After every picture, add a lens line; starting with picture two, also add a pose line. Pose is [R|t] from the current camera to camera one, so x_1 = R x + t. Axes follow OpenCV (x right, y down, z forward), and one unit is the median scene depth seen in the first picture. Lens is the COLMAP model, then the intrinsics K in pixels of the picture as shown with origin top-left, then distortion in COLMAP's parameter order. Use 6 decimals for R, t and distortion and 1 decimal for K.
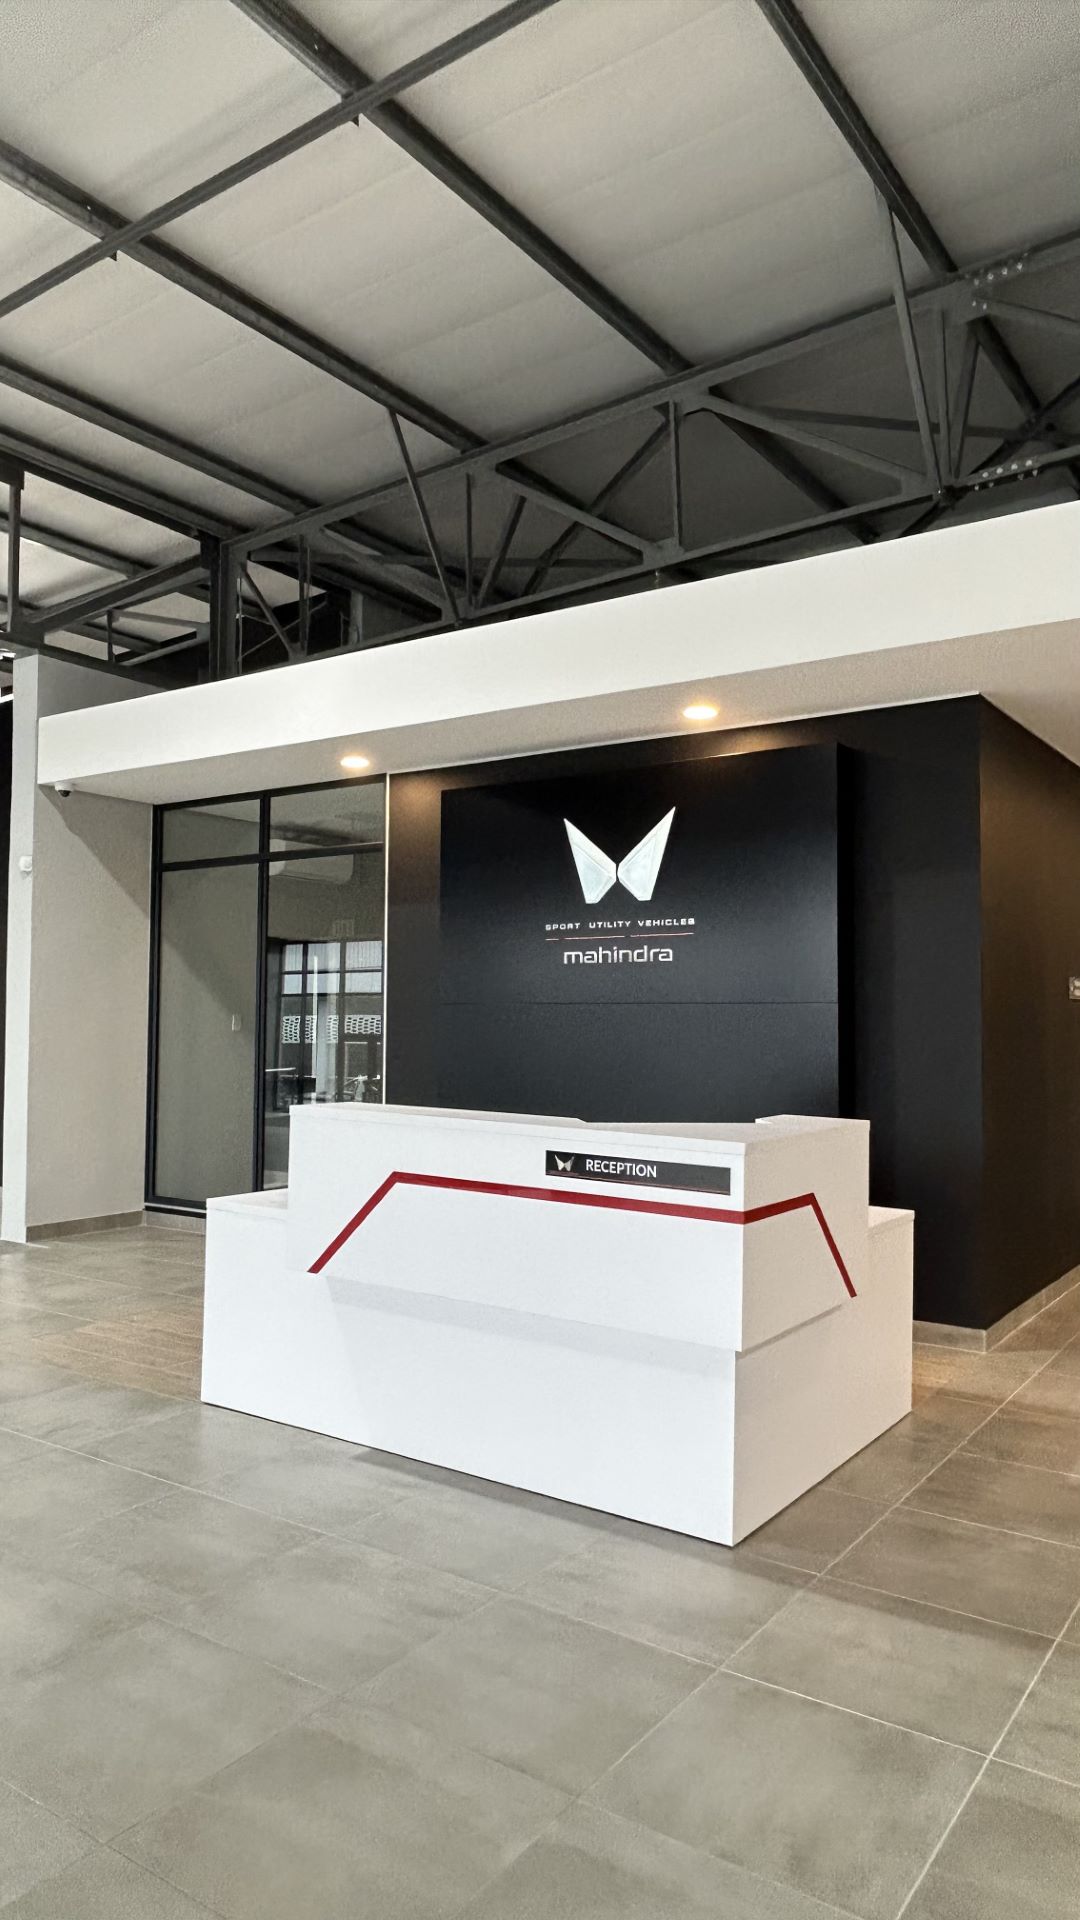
lens RADIAL K [[1277.1, 0, 538.6], [0, 1277.1, 955.6], [0, 0, 1]] dist [0.001638, -0.004710]
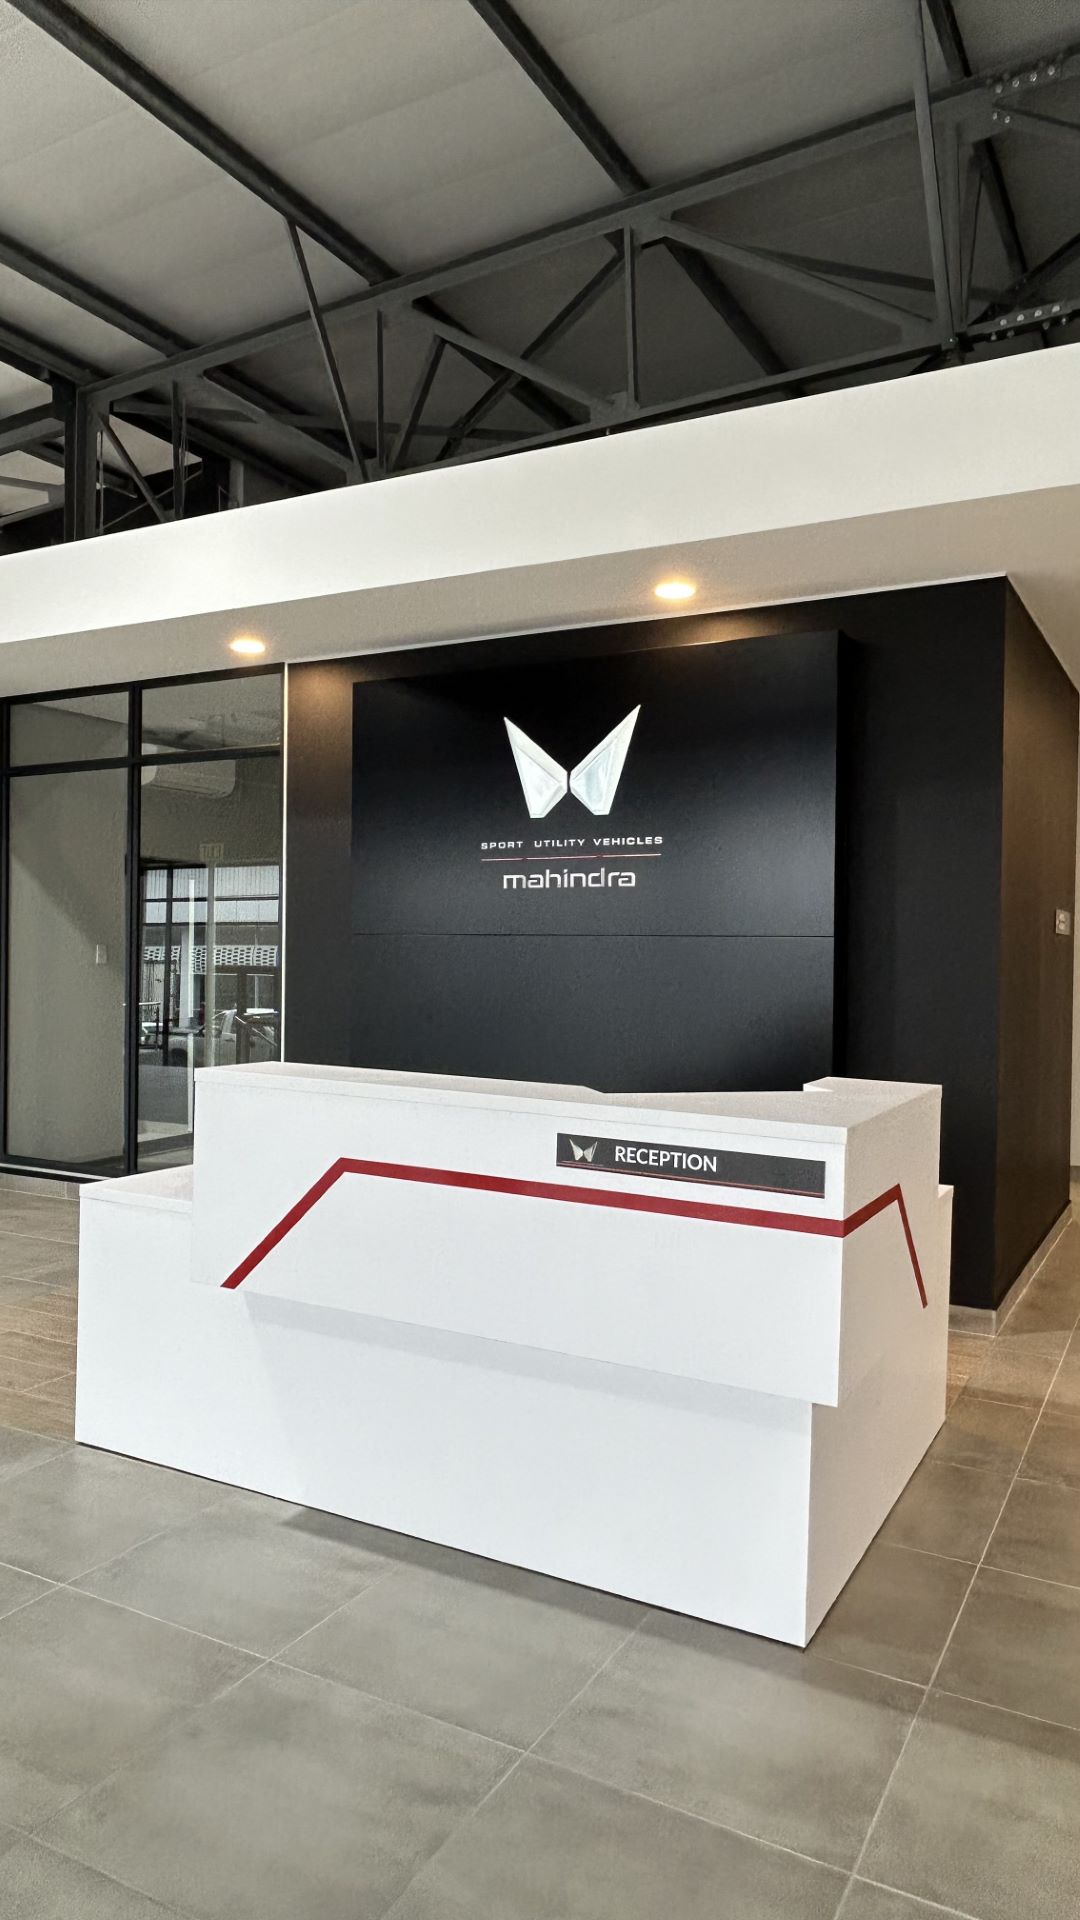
lens RADIAL K [[1277.1, 0, 539.6], [0, 1277.1, 961.2], [0, 0, 1]] dist [0.001638, -0.004710]
pose [[0.994255, 0.003742, 0.106973, -0.051009], [-0.009930, 0.998304, 0.057368, 0.005801], [-0.106577, -0.058101, 0.992606, 0.161199]]
